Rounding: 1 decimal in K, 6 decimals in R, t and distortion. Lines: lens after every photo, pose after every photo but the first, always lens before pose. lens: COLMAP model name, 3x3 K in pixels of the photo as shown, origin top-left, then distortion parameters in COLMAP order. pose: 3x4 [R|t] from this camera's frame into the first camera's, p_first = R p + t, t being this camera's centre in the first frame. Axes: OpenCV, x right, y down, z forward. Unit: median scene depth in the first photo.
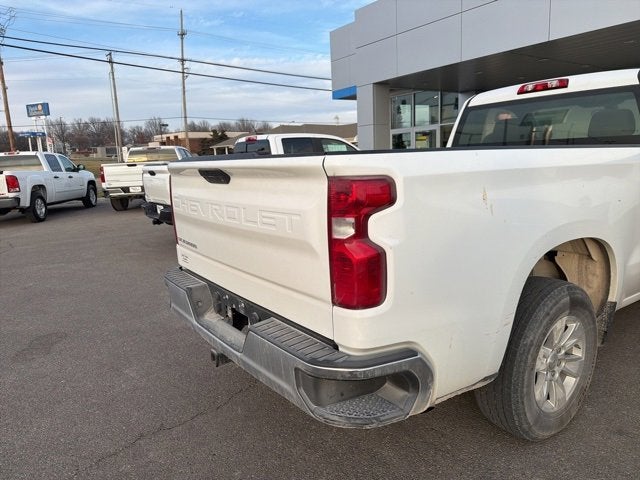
lens RADIAL K [[442.1, 0, 319.7], [0, 442.1, 235.0], [0, 0, 1]] dist [0.051126, -0.063489]
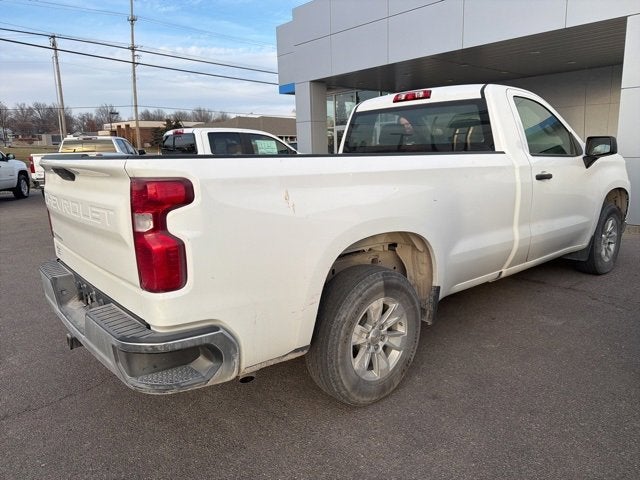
lens RADIAL K [[442.2, 0, 325.9], [0, 442.2, 228.7], [0, 0, 1]] dist [0.055031, -0.068670]
pose [[0.994942, 0.002987, 0.100408, 0.250257], [-0.003133, 0.999994, 0.001297, -0.001442], [-0.100403, -0.001605, 0.994946, -0.131368]]
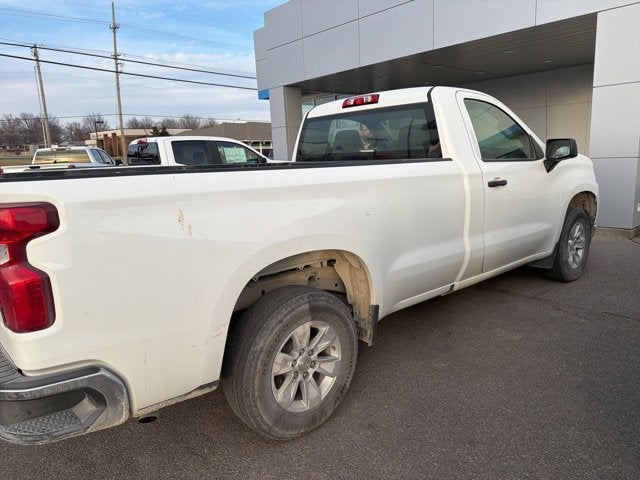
lens RADIAL K [[442.1, 0, 319.7], [0, 442.1, 235.0], [0, 0, 1]] dist [0.051126, -0.063489]
pose [[0.994372, -0.019944, 0.104054, 0.414261], [0.019392, 0.999792, 0.006310, -0.031539], [-0.104158, -0.004256, 0.994552, -0.064391]]
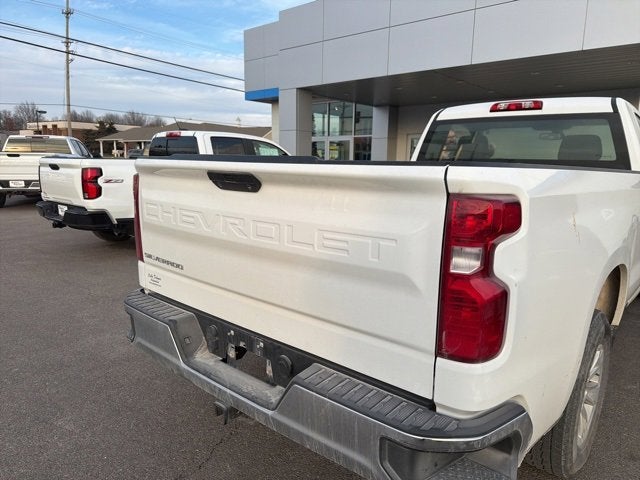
lens RADIAL K [[442.1, 0, 319.7], [0, 442.1, 235.0], [0, 0, 1]] dist [0.051126, -0.063489]
pose [[0.972444, 0.023245, 0.231977, -0.232667], [-0.020848, 0.999701, -0.012782, -0.027269], [-0.232205, 0.007593, 0.972637, 0.177256]]
